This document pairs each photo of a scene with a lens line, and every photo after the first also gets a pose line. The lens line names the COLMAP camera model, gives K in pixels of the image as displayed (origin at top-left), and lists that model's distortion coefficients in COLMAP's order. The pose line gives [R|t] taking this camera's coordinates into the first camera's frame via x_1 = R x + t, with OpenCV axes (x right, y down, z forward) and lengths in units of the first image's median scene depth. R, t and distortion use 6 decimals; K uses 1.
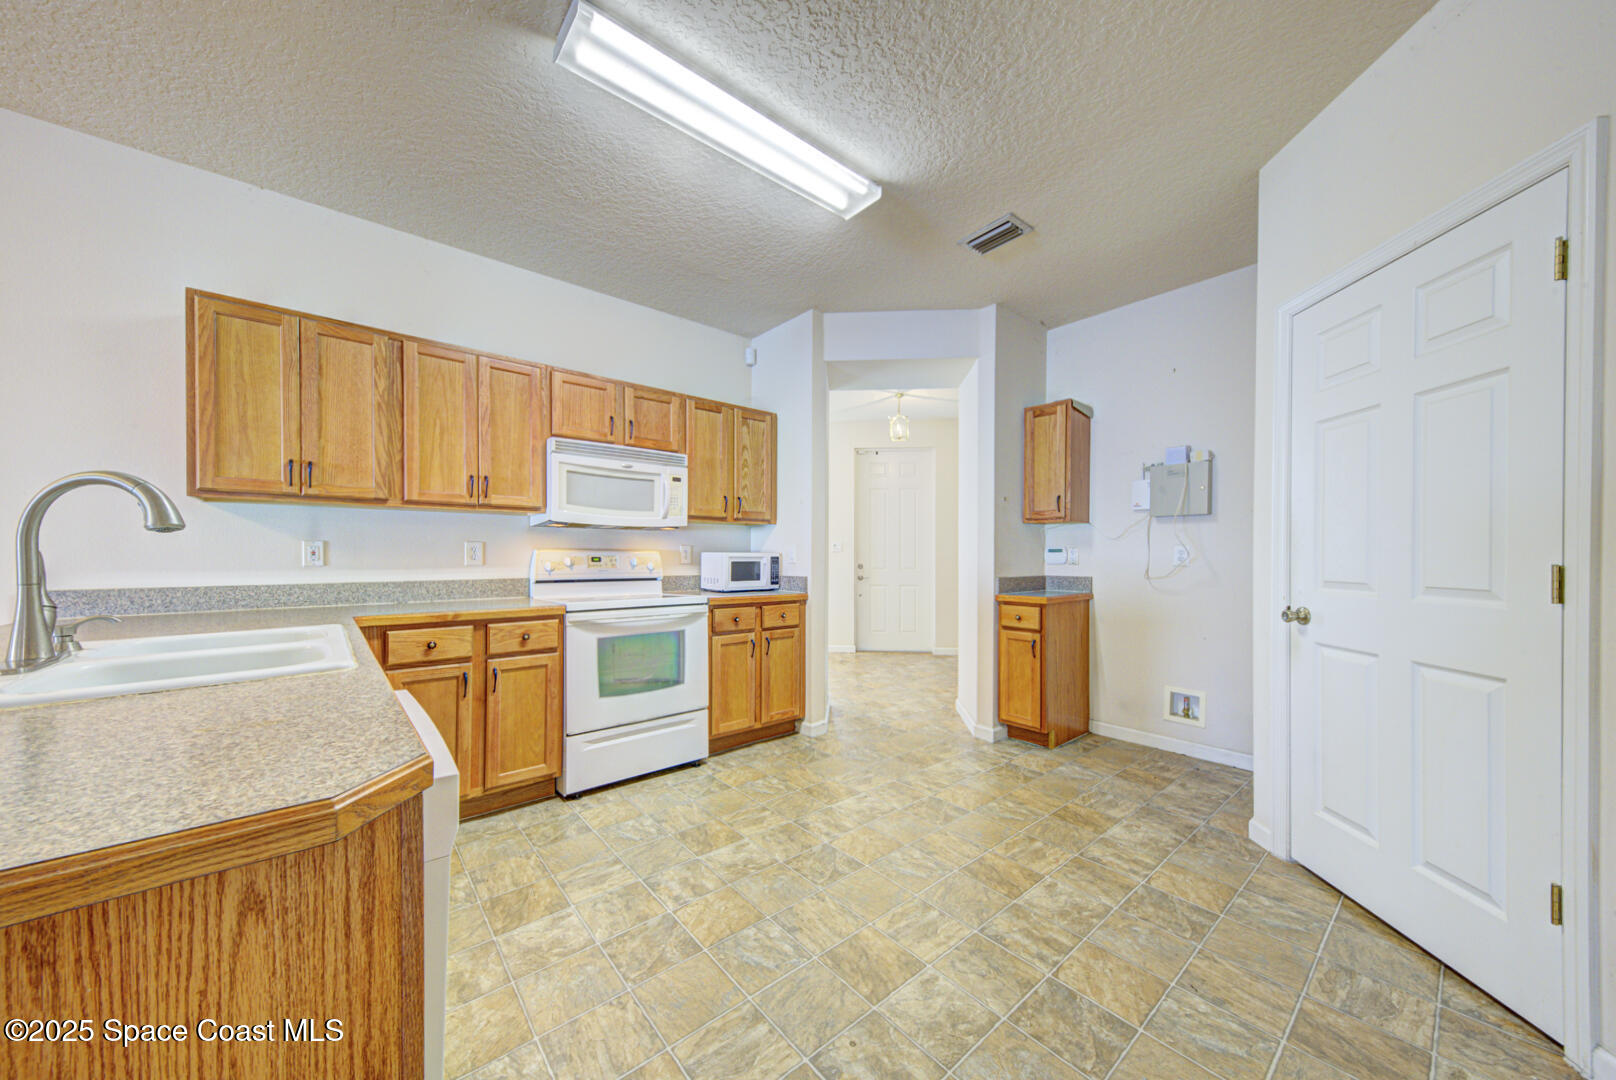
lens RADIAL K [[553.9, 0, 807.1], [0, 553.9, 557.3], [0, 0, 1]] dist [0.027250, -0.007853]
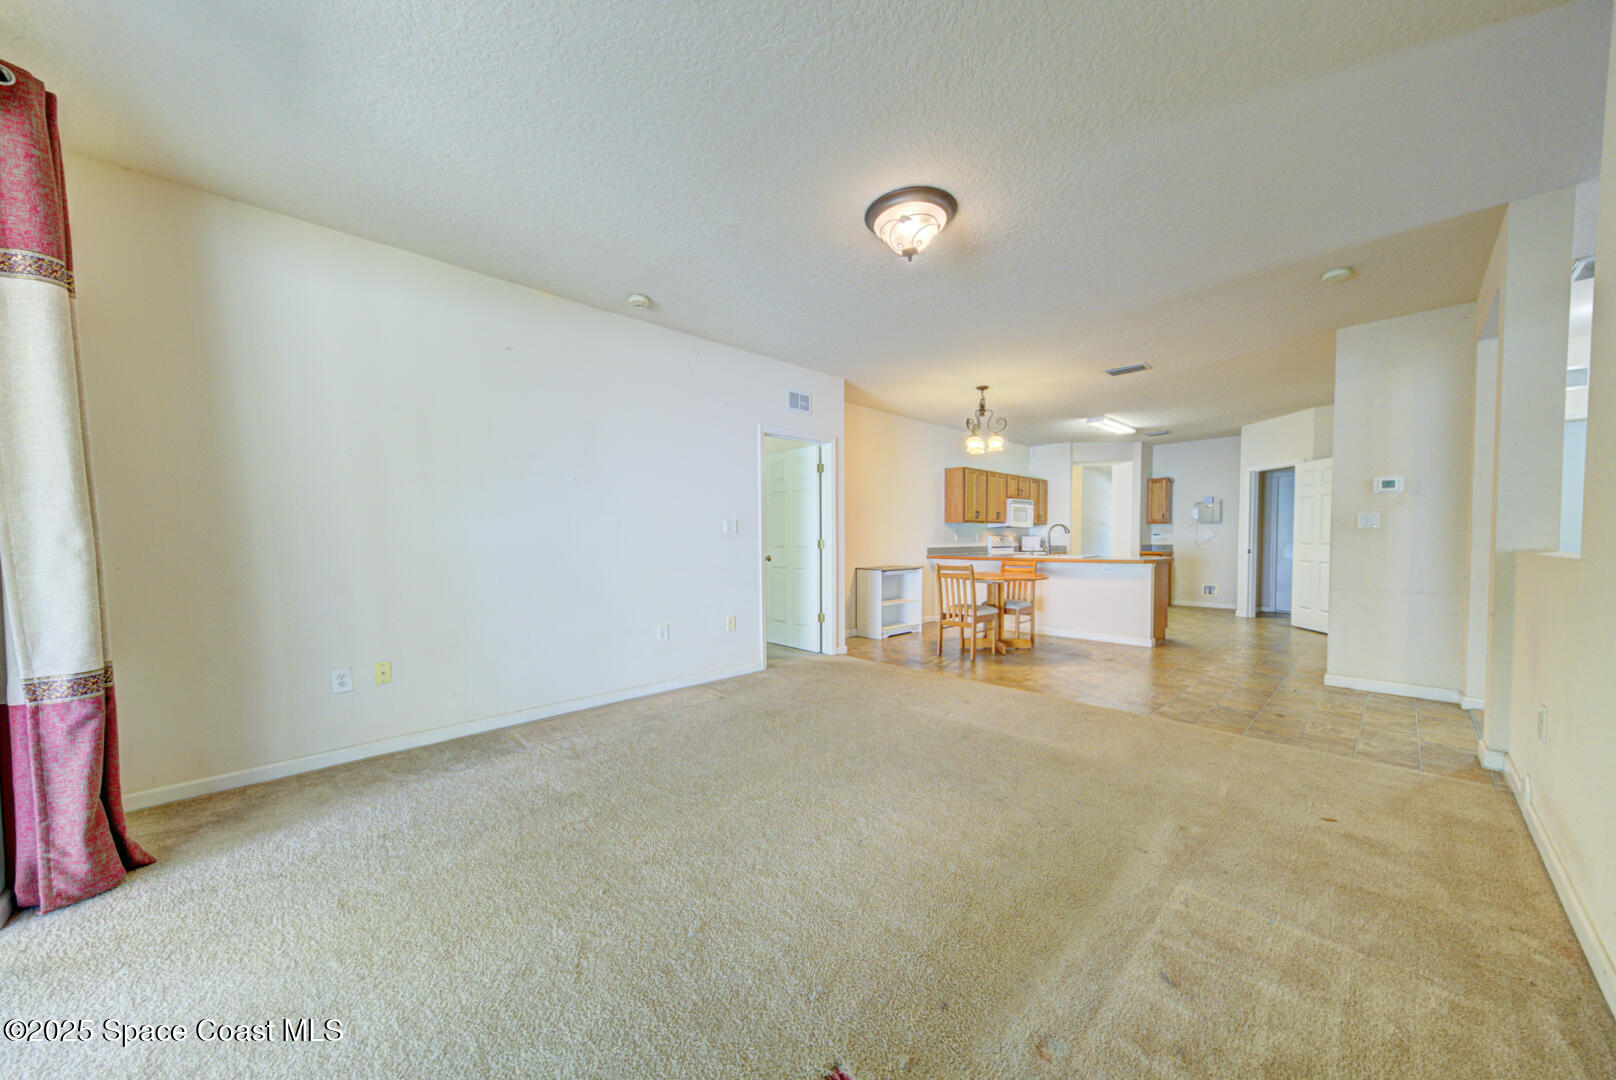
lens RADIAL K [[553.9, 0, 807.1], [0, 553.9, 557.3], [0, 0, 1]] dist [0.027250, -0.007853]
pose [[0.998101, -0.008654, 0.060982, -1.968405], [0.006514, 0.999359, 0.035206, -0.013901], [-0.061247, -0.034742, 0.997518, -2.176617]]
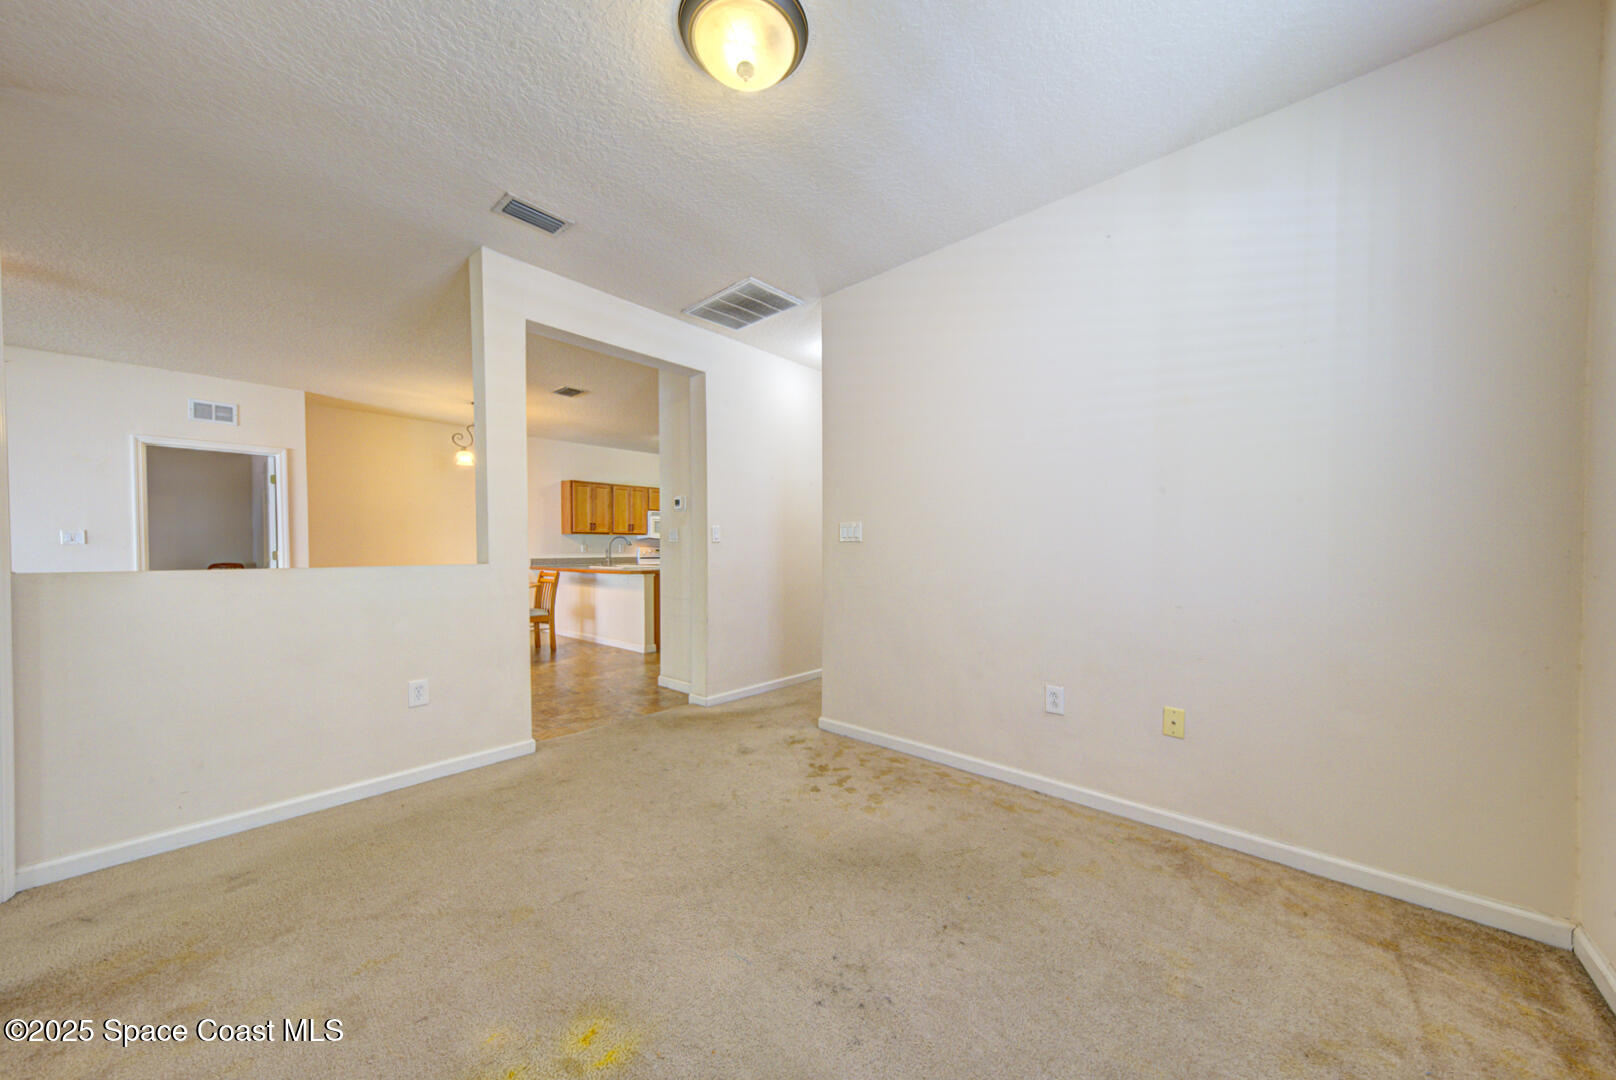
lens RADIAL K [[553.9, 0, 807.1], [0, 553.9, 557.3], [0, 0, 1]] dist [0.027250, -0.007853]
pose [[0.990092, -0.007919, 0.140198, -0.034472], [0.005455, 0.999824, 0.017947, -0.009091], [-0.140315, -0.017004, 0.989961, -2.478544]]
